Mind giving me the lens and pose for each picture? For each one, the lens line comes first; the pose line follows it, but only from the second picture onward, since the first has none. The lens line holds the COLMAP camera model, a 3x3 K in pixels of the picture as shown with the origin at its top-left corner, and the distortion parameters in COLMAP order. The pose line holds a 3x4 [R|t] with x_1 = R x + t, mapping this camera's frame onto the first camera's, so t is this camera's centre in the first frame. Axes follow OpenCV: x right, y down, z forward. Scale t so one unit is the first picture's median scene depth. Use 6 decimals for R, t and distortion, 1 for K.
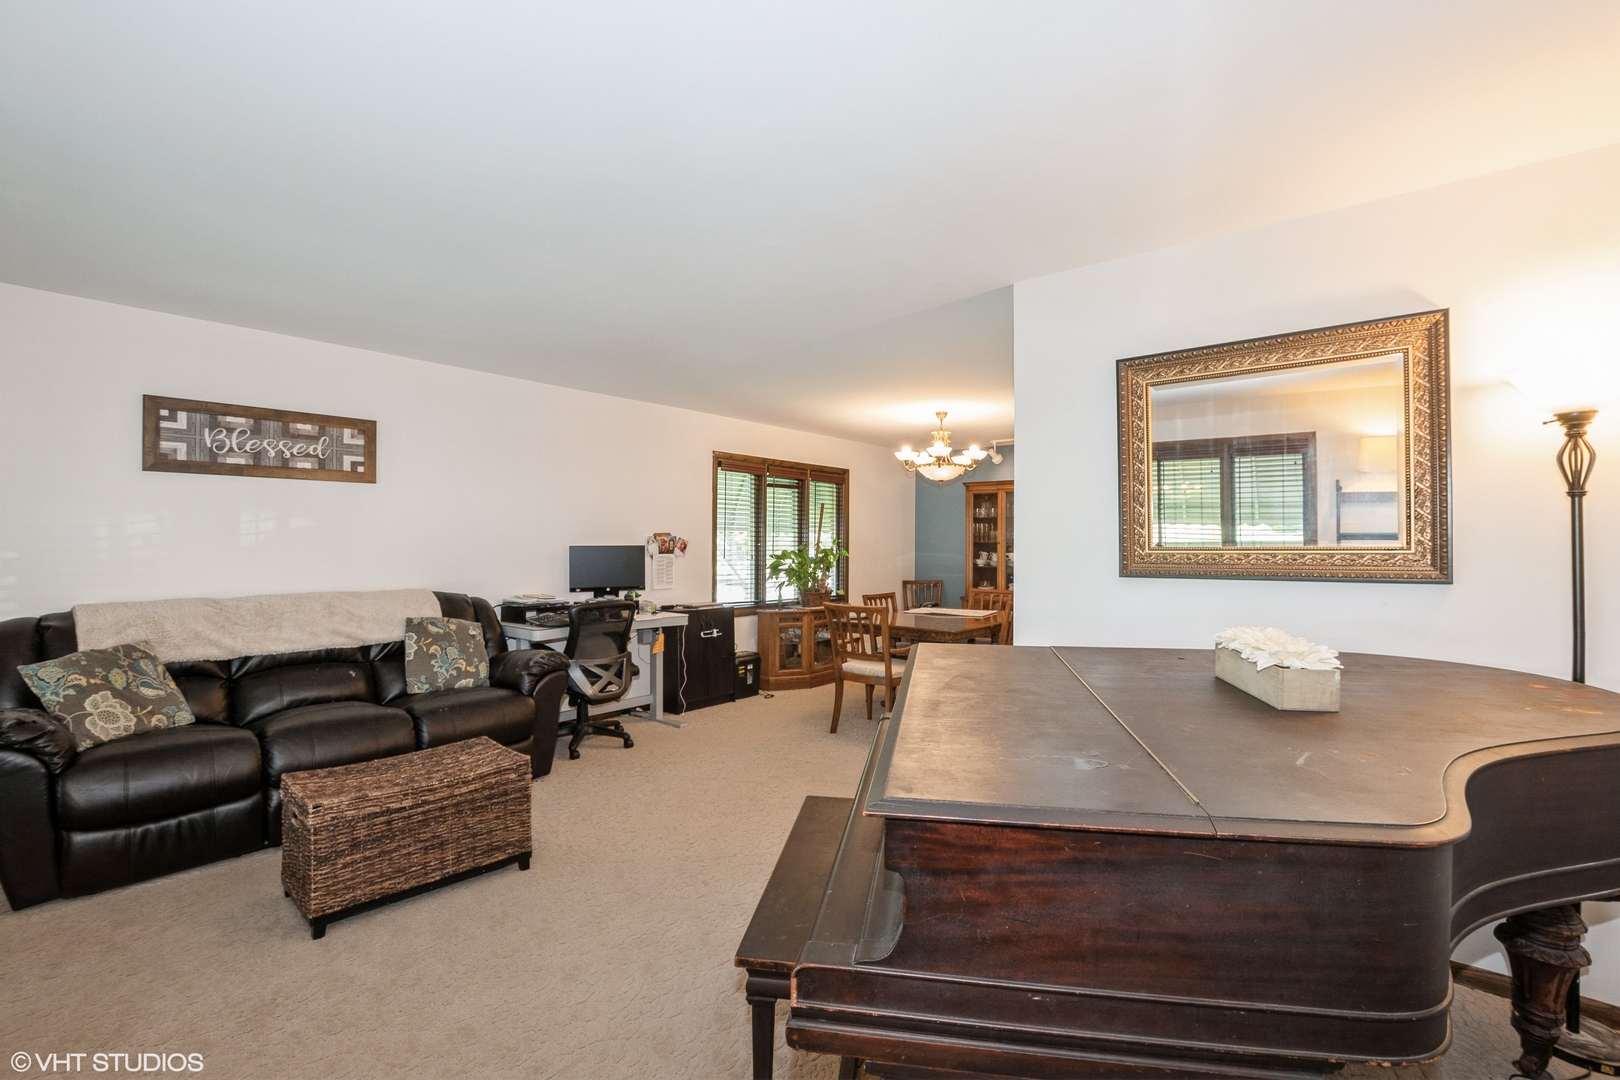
lens RADIAL K [[716.0, 0, 805.9], [0, 716.0, 517.6], [0, 0, 1]] dist [-0.029159, 0.005394]
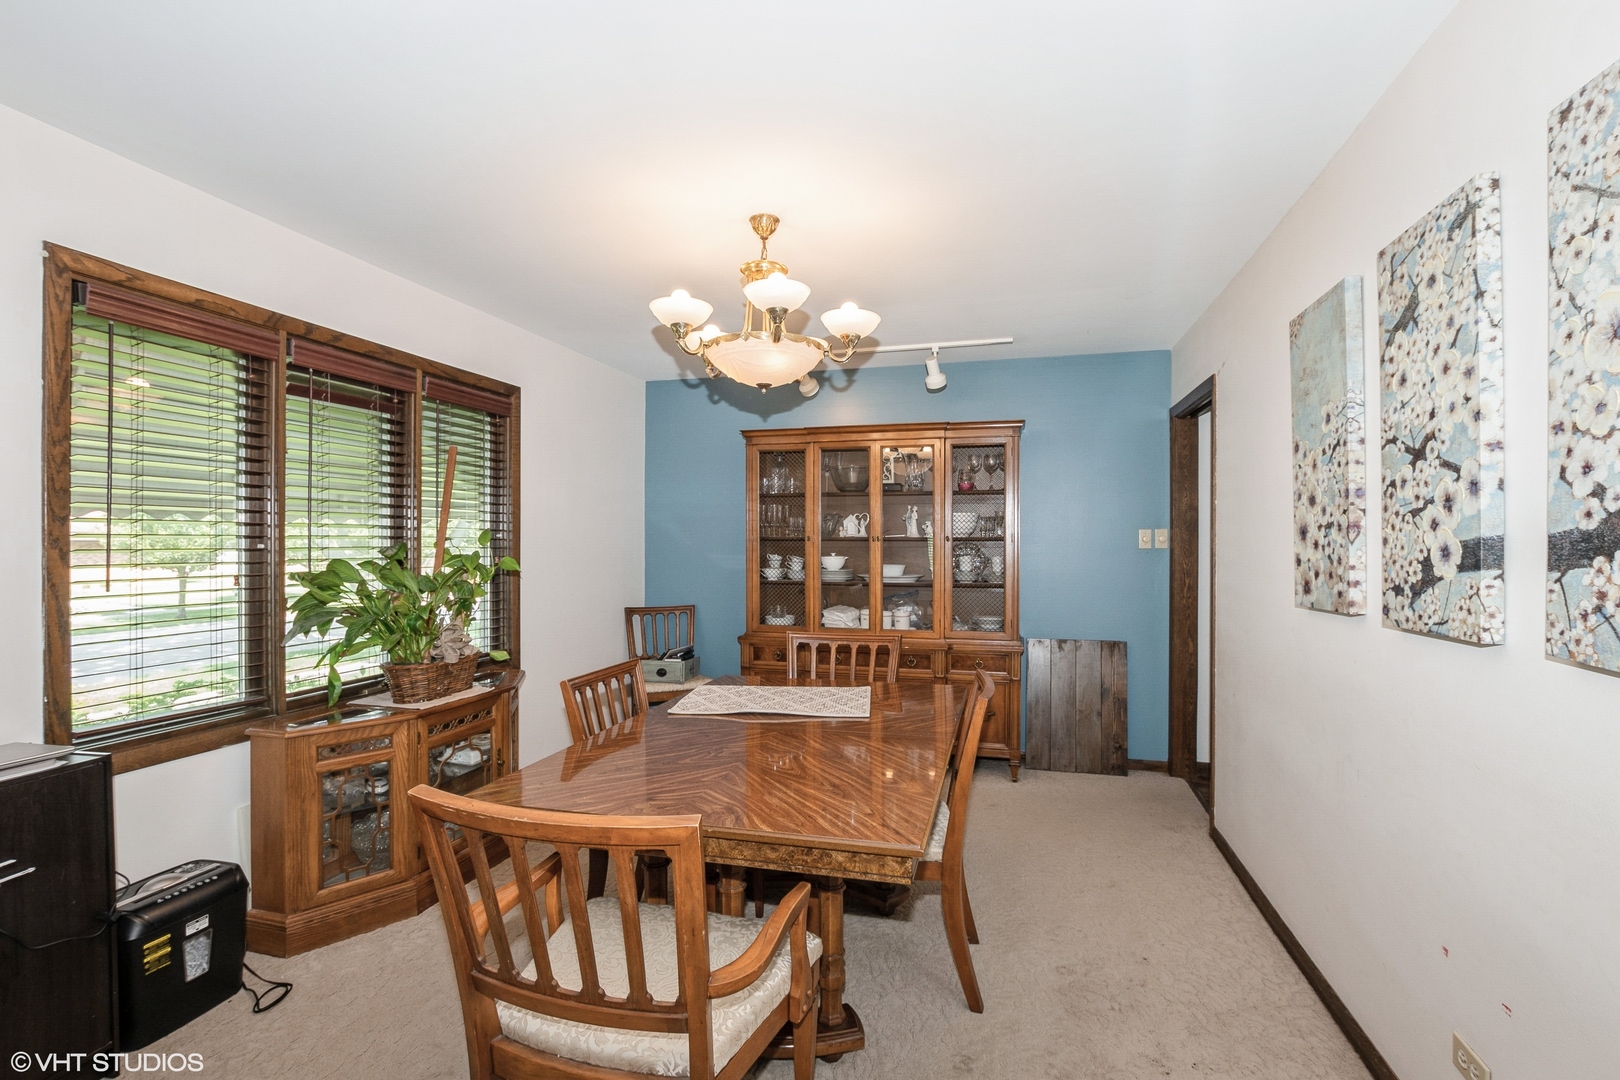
lens RADIAL K [[716.0, 0, 832.0], [0, 716.0, 537.2], [0, 0, 1]] dist [-0.029159, 0.005394]
pose [[0.890518, -0.008066, 0.454877, 0.054537], [-0.003794, 0.999676, 0.025153, 0.037315], [-0.454933, -0.024125, 0.890199, 0.897339]]
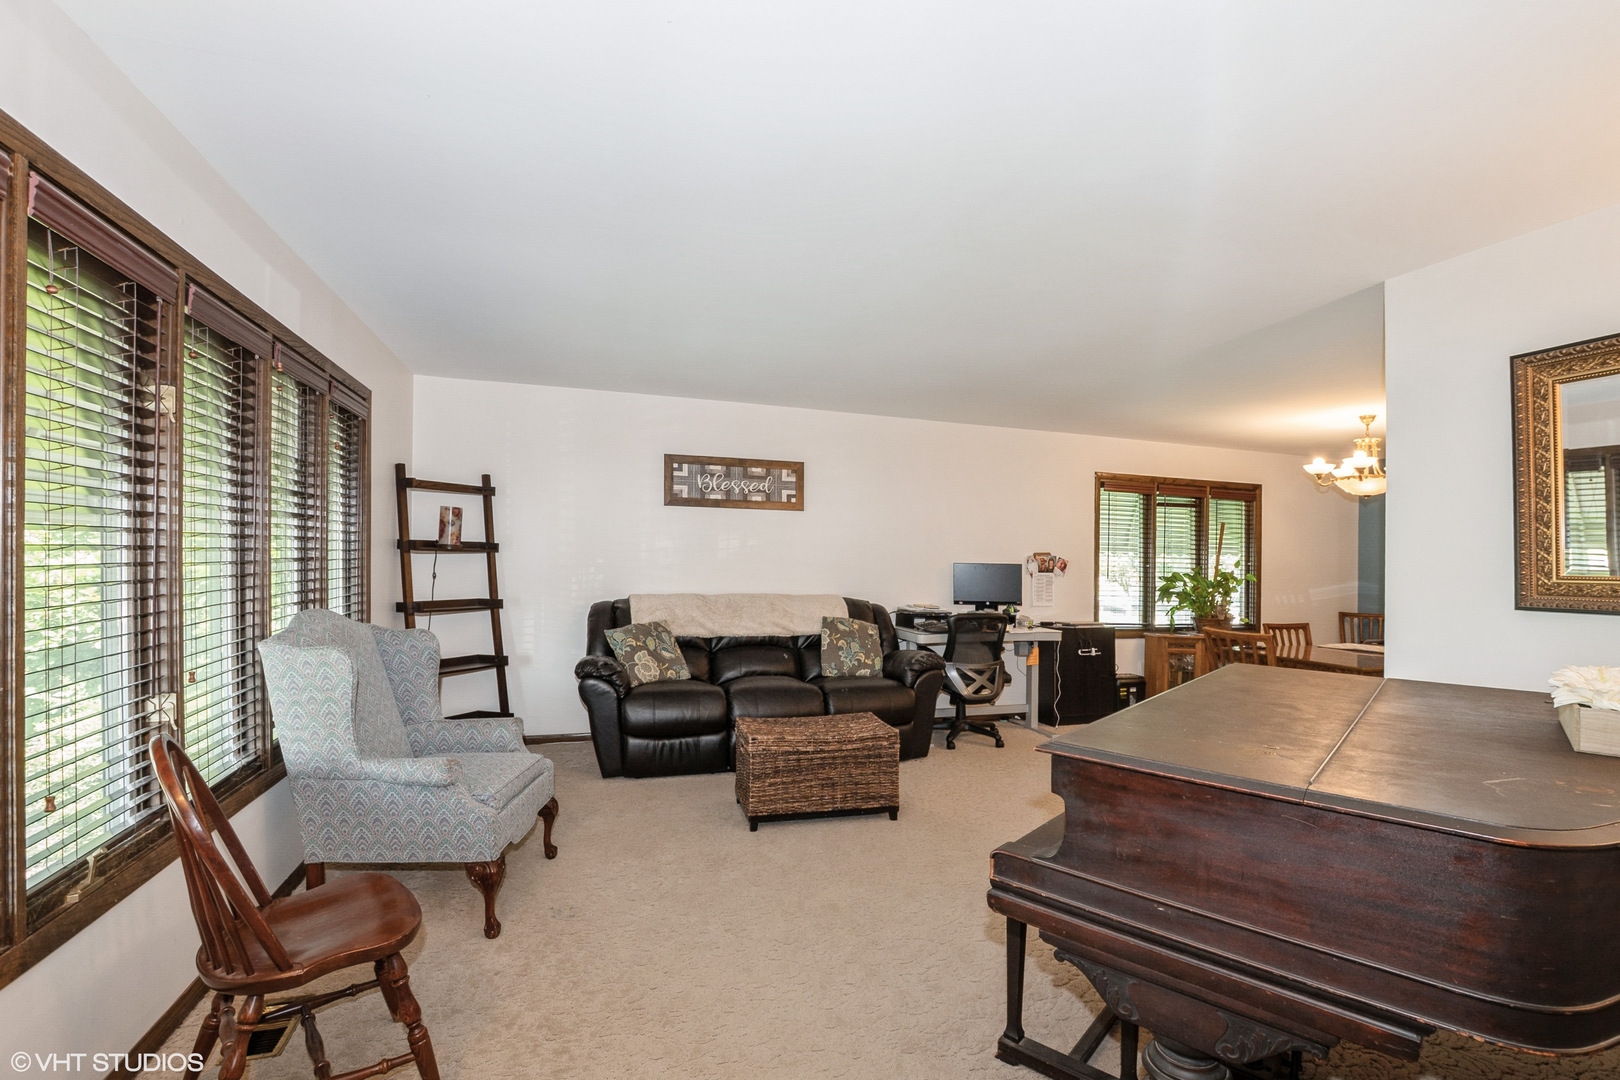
lens RADIAL K [[716.0, 0, 812.2], [0, 716.0, 540.6], [0, 0, 1]] dist [-0.029159, 0.005394]
pose [[0.847502, 0.004121, -0.530777, 0.101890], [-0.001712, 0.999986, 0.005029, -0.001231], [0.530790, -0.003353, 0.847497, -0.097307]]
